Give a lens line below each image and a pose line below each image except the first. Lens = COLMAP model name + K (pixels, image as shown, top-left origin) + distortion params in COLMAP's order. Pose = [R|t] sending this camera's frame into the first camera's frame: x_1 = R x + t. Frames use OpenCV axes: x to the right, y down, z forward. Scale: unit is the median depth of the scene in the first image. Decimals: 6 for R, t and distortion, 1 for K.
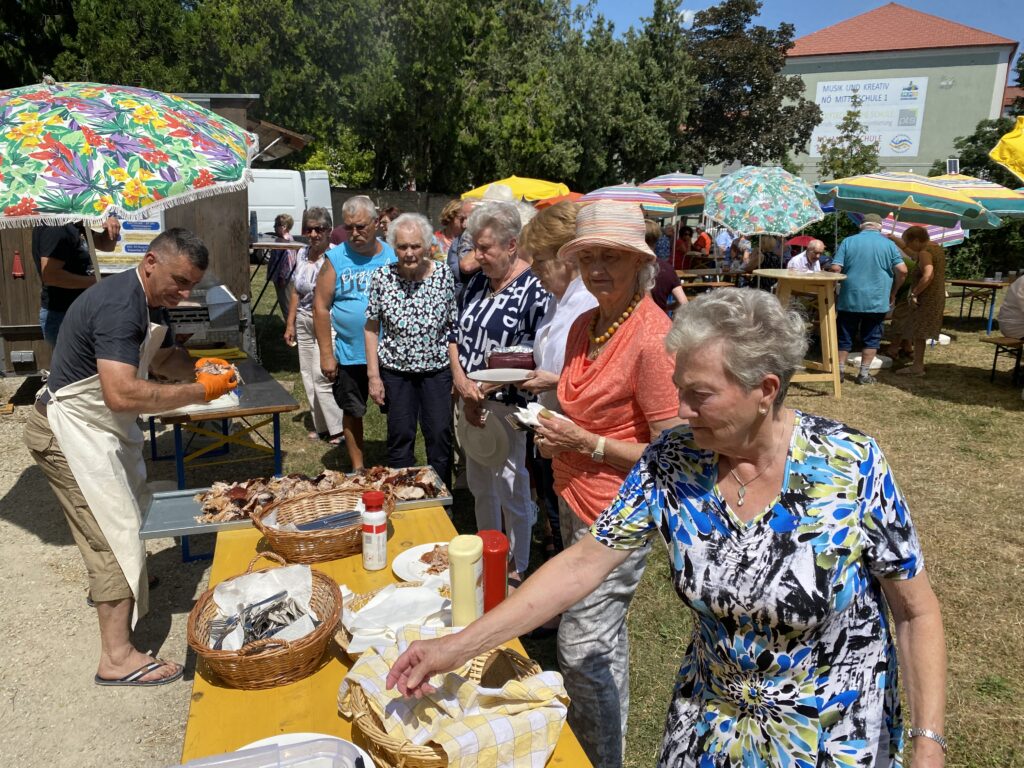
lens RADIAL K [[791.7, 0, 510.1], [0, 791.7, 401.1], [0, 0, 1]] dist [0.091061, -0.174002]
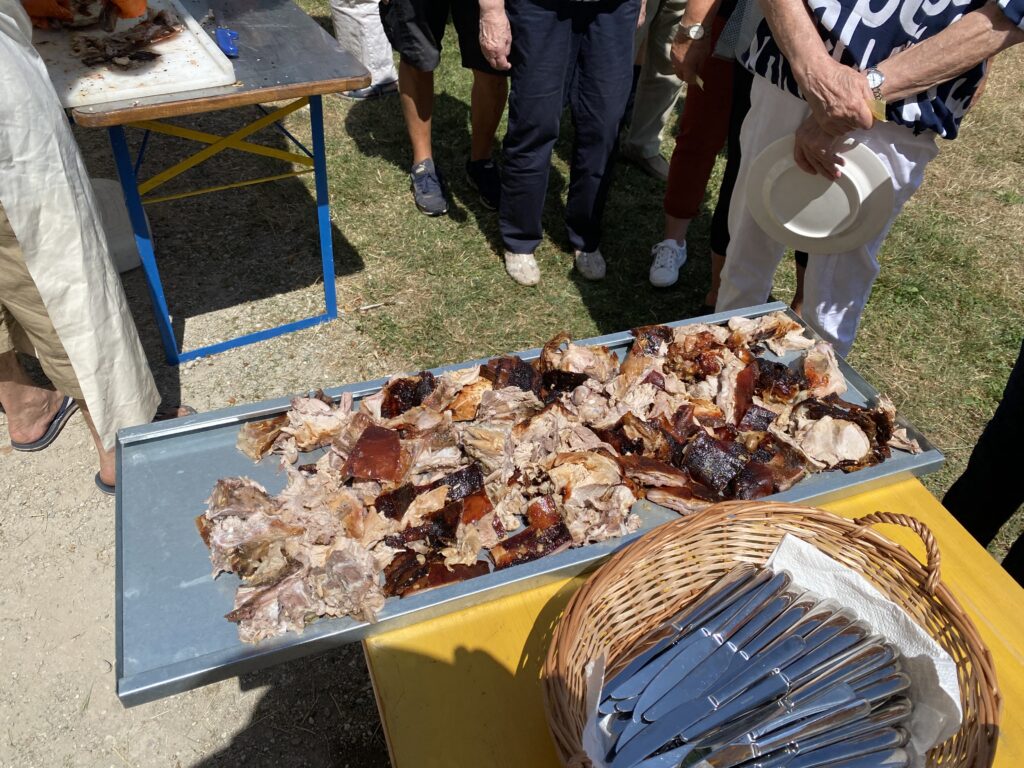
lens RADIAL K [[794.6, 0, 518.2], [0, 794.6, 383.2], [0, 0, 1]] dist [0.063429, -0.127078]
pose [[0.996151, 0.001231, 0.087641, -0.203758], [-0.040691, 0.892112, 0.449979, -0.047635], [-0.077632, -0.451813, 0.888728, 0.484857]]
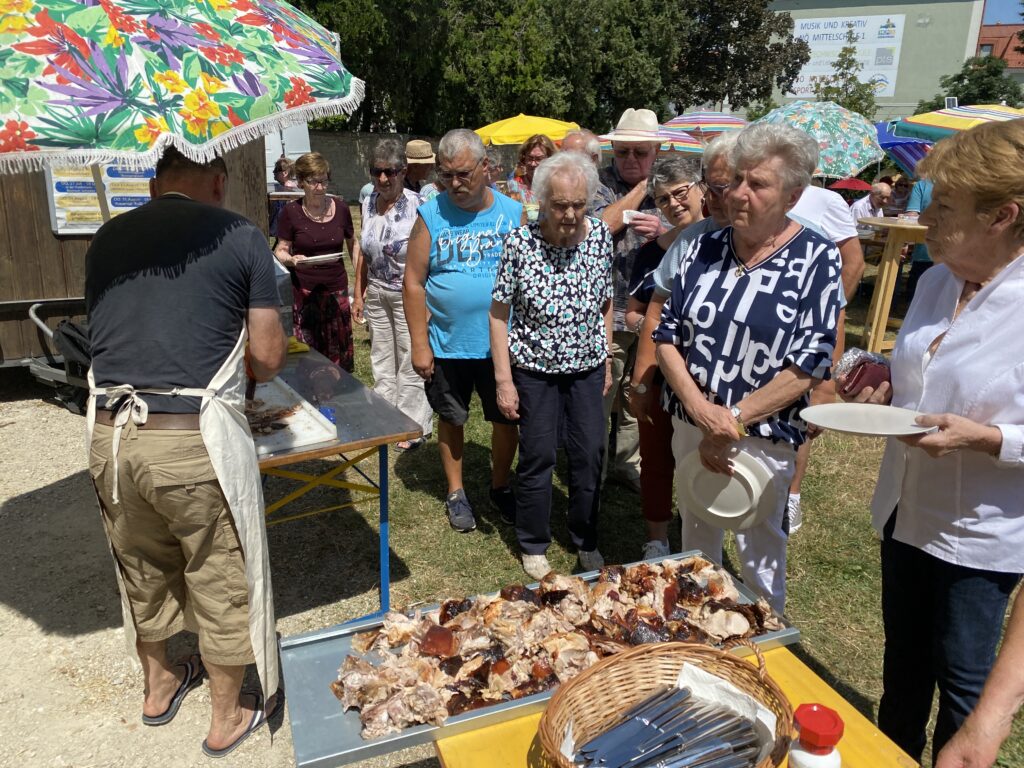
lens RADIAL K [[794.6, 0, 518.2], [0, 794.6, 383.2], [0, 0, 1]] dist [0.063429, -0.127078]
pose [[0.997831, -0.026589, 0.060218, -0.206563], [0.024036, 0.998798, 0.042728, -0.061835], [-0.061282, -0.041187, 0.997270, 0.294782]]
